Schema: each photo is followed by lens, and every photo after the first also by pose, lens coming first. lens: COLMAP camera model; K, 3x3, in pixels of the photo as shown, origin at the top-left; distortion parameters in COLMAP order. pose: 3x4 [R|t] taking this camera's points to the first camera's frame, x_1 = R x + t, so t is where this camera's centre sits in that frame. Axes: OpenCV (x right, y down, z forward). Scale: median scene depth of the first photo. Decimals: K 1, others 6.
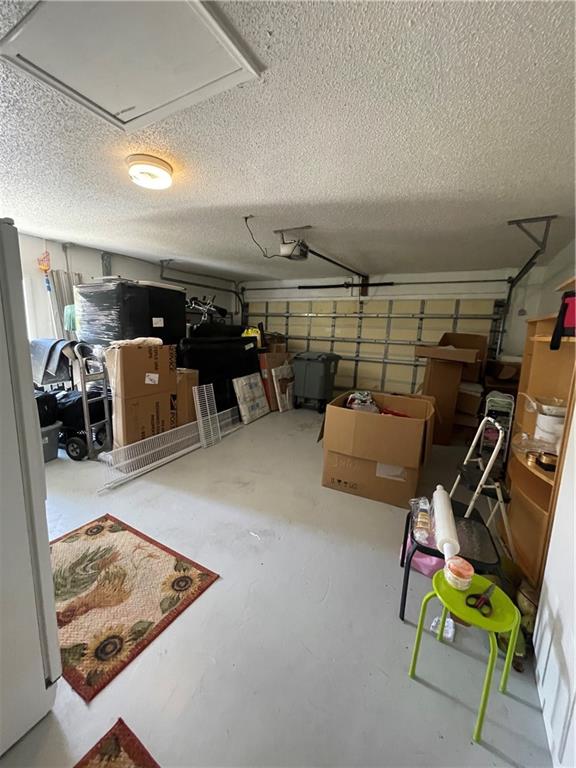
lens RADIAL K [[310.3, 0, 286.0], [0, 310.3, 385.5], [0, 0, 1]] dist [-0.004225, 0.000058]
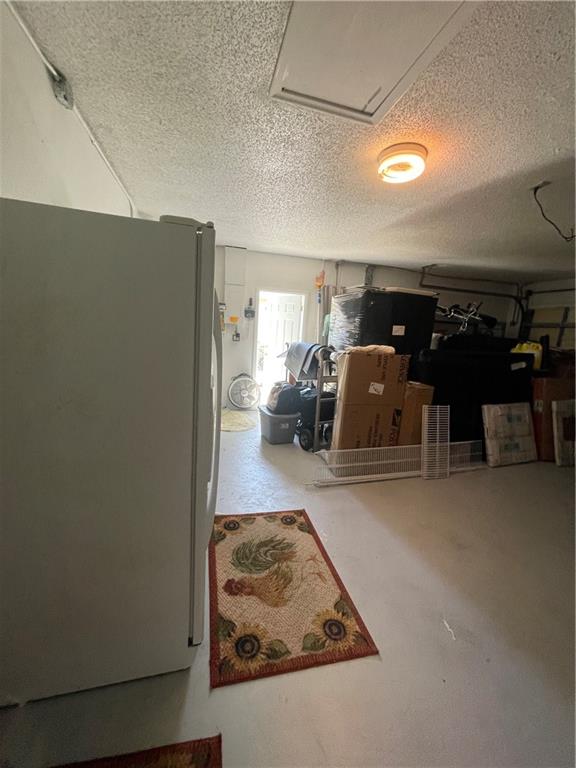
lens RADIAL K [[310.3, 0, 286.0], [0, 310.3, 385.5], [0, 0, 1]] dist [-0.004225, 0.000058]
pose [[0.692679, 0.141793, -0.707171, 0.040483], [-0.169231, 0.985065, 0.031750, -0.012950], [0.701111, 0.097682, 0.706330, 0.123908]]
